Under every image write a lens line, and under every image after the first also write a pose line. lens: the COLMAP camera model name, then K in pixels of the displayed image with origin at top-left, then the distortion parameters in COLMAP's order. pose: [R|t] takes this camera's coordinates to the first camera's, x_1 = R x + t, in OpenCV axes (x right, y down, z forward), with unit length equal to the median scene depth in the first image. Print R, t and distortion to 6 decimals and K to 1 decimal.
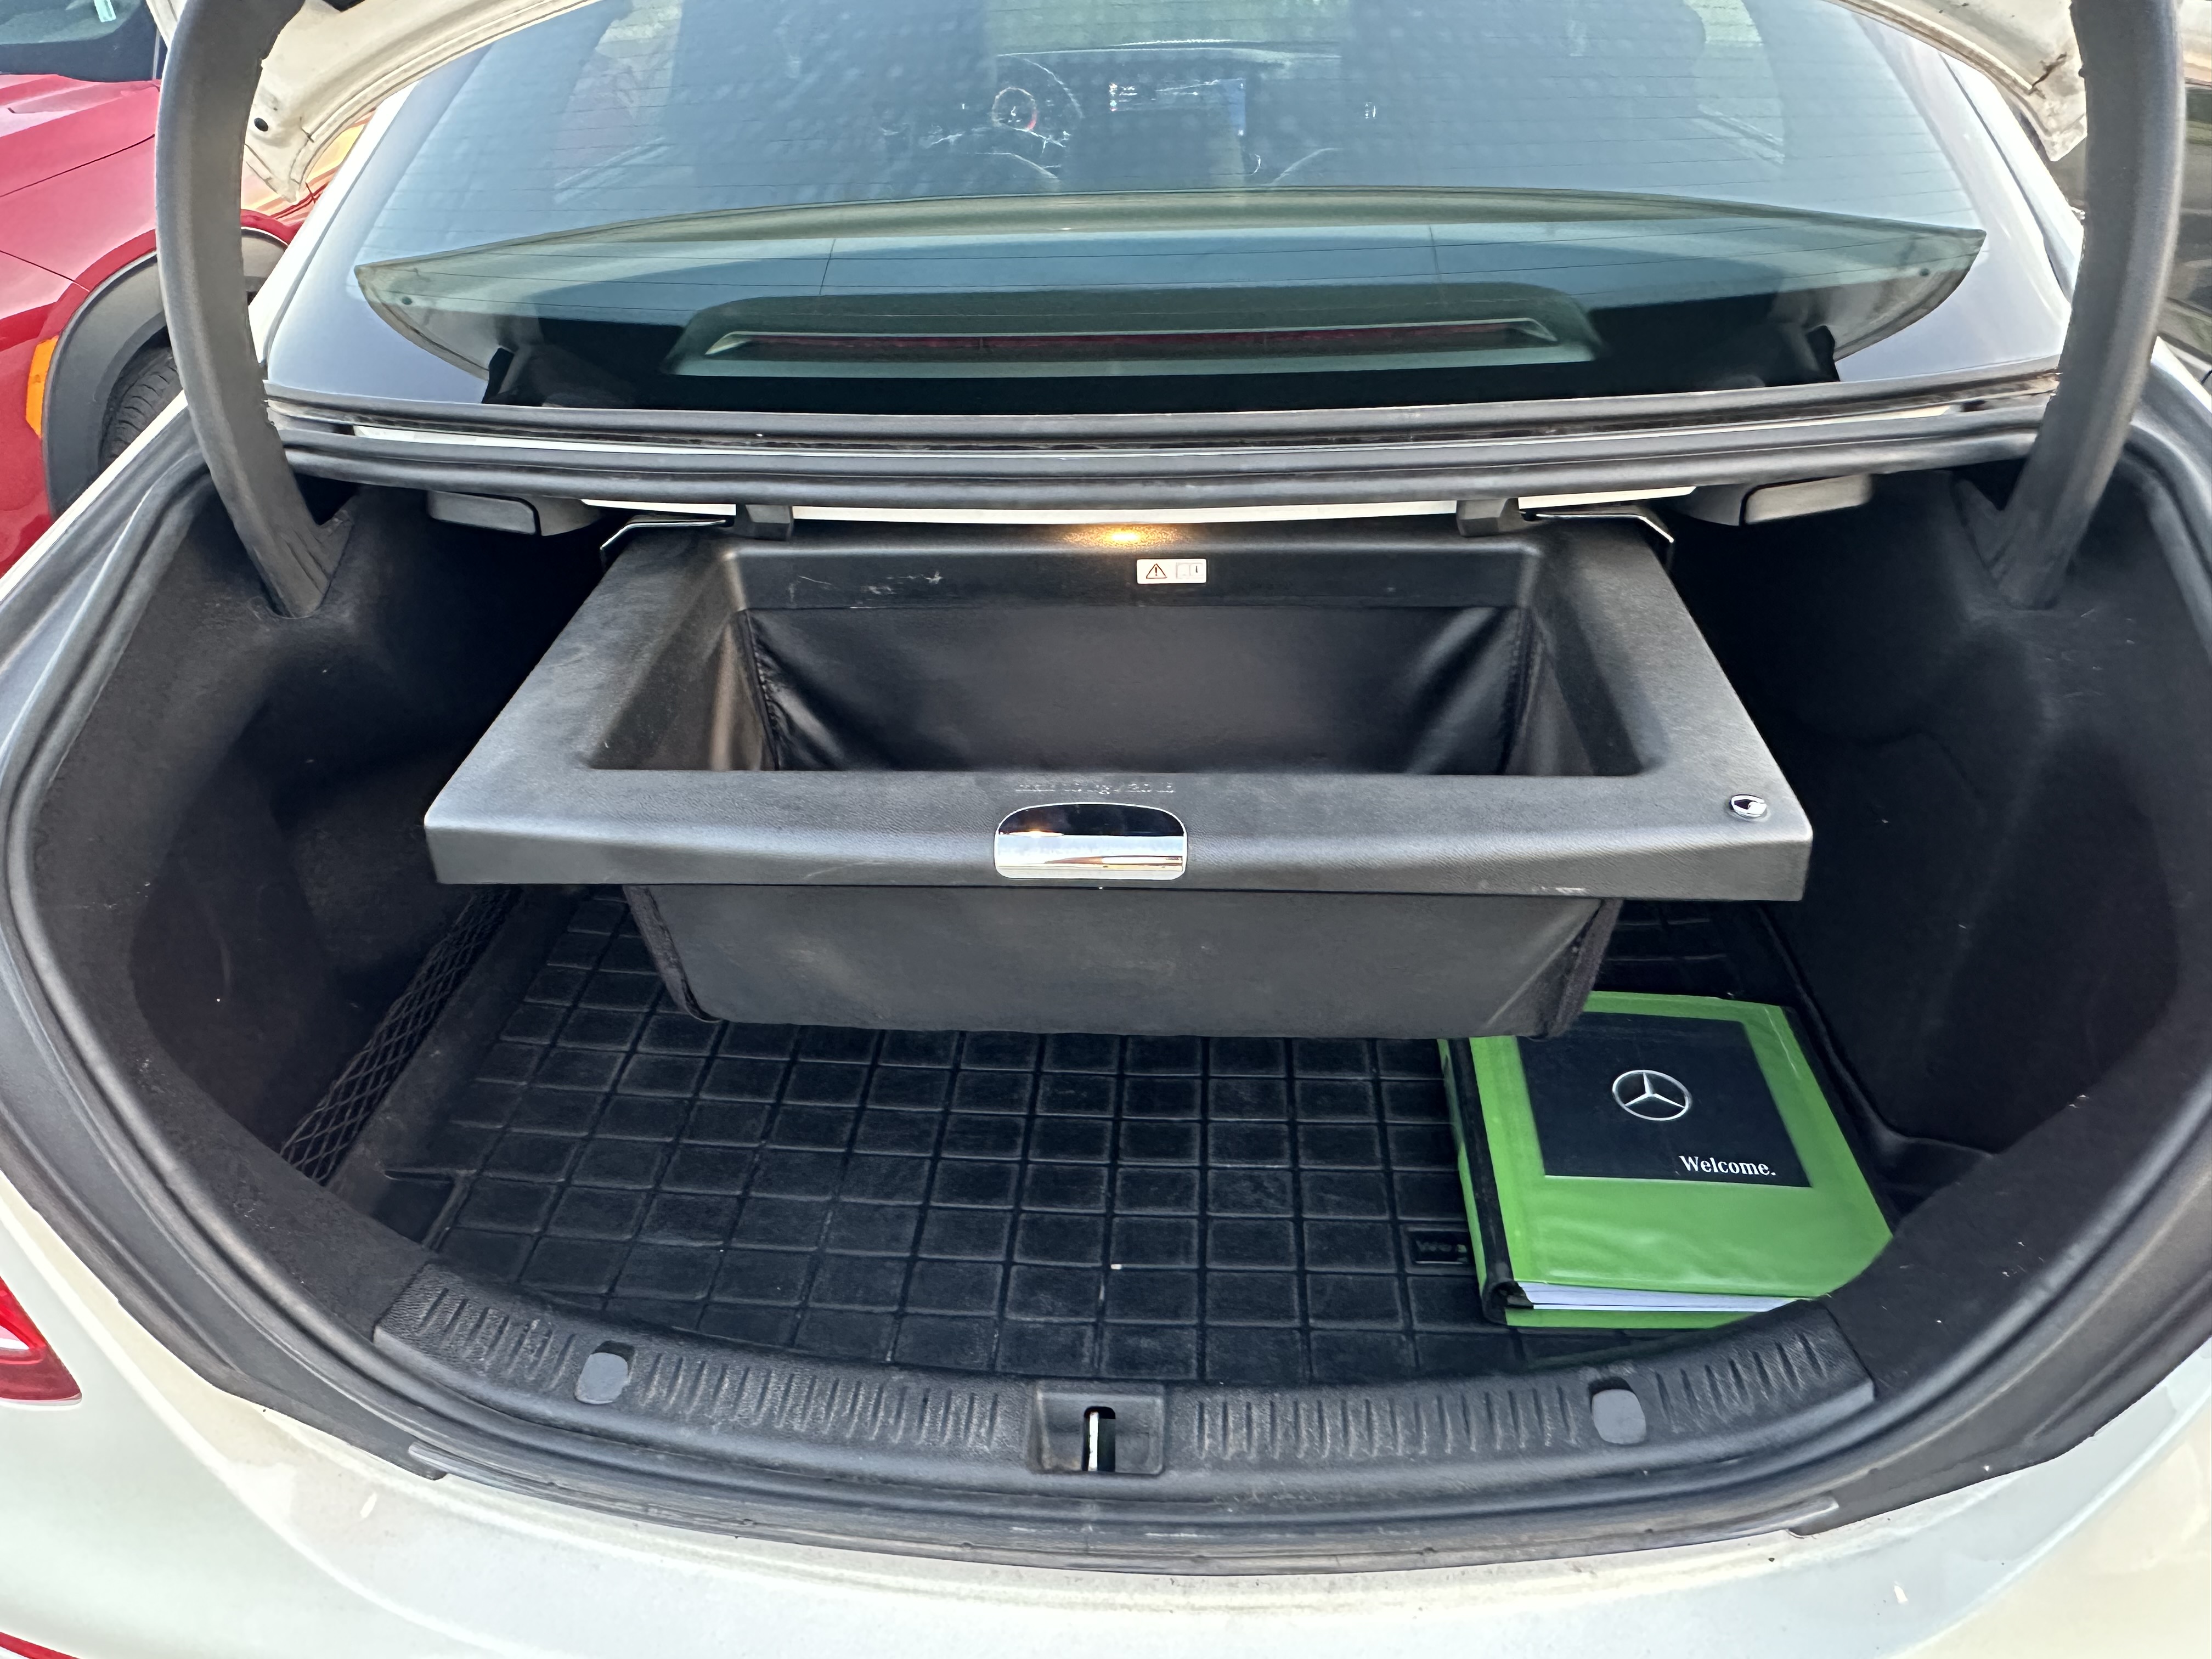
lens RADIAL K [[1420.3, 0, 1101.8], [0, 1420.3, 830.3], [0, 0, 1]] dist [-0.010122, 0.007696]
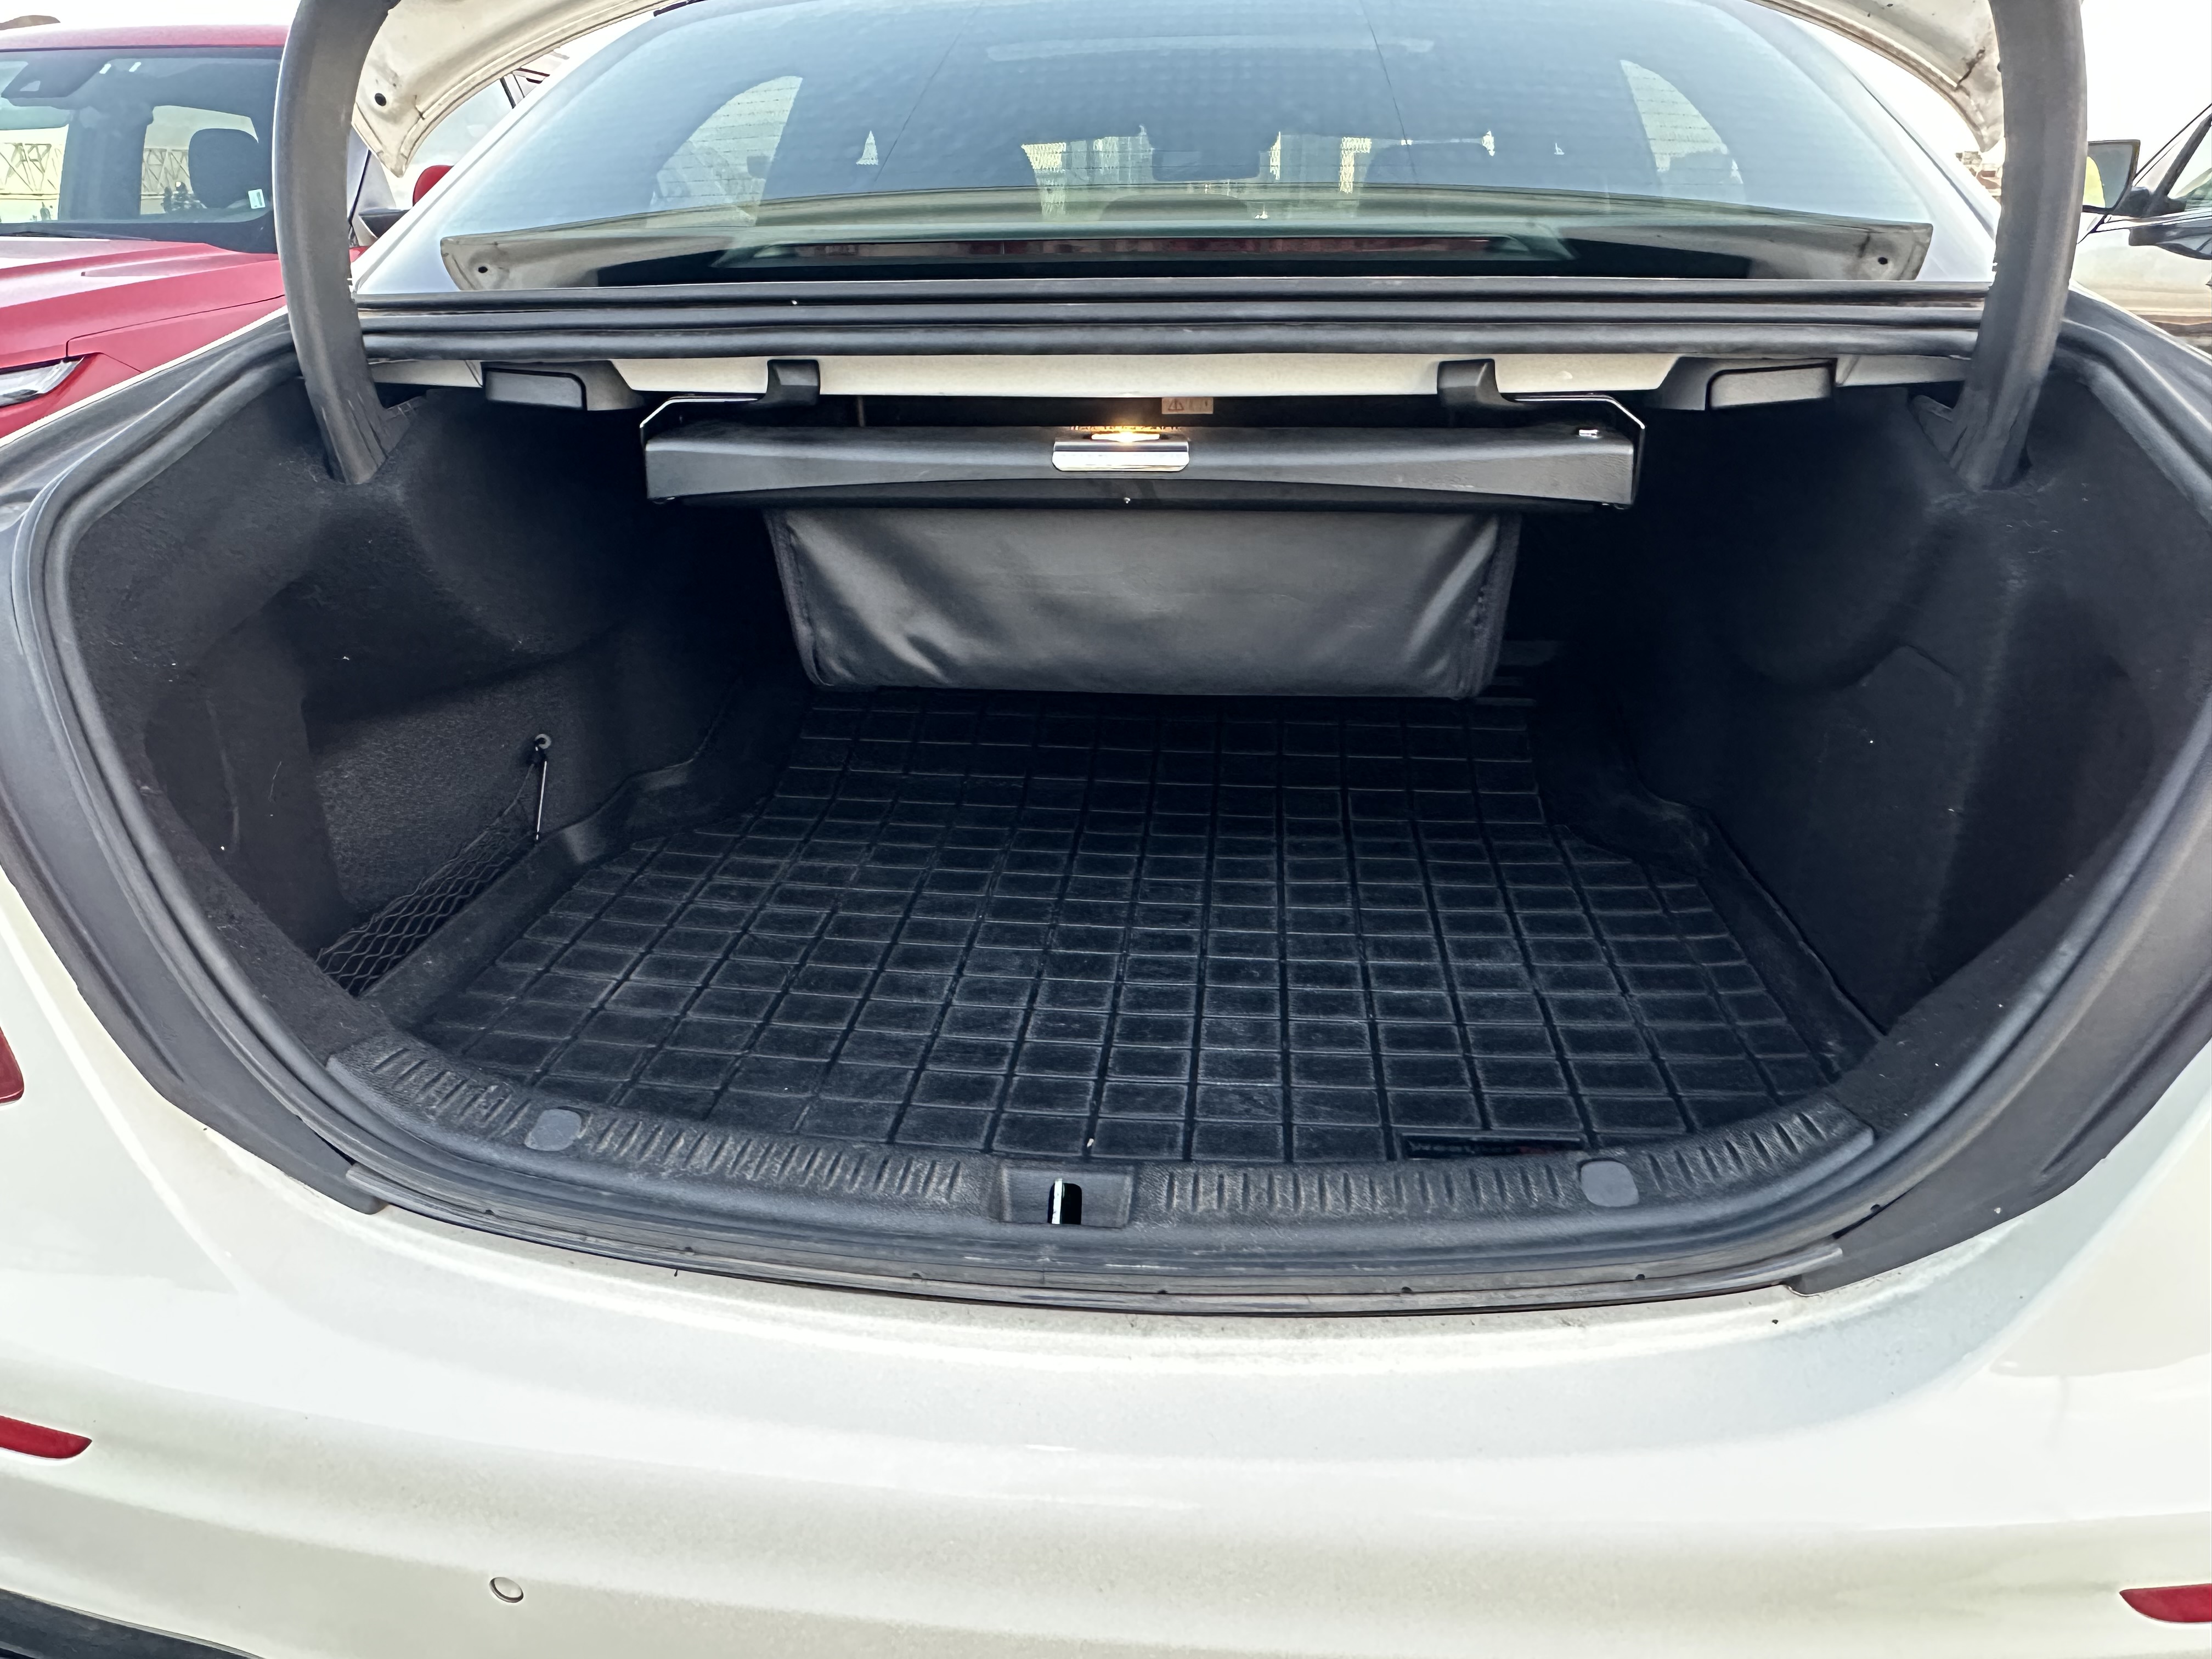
lens RADIAL K [[1420.3, 0, 1112.4], [0, 1420.3, 896.9], [0, 0, 1]] dist [-0.010122, 0.007696]
pose [[0.999267, 0.032818, -0.019717, 0.037729], [-0.035968, 0.981168, -0.189779, 0.355883], [0.013117, 0.190349, 0.981629, 0.020776]]
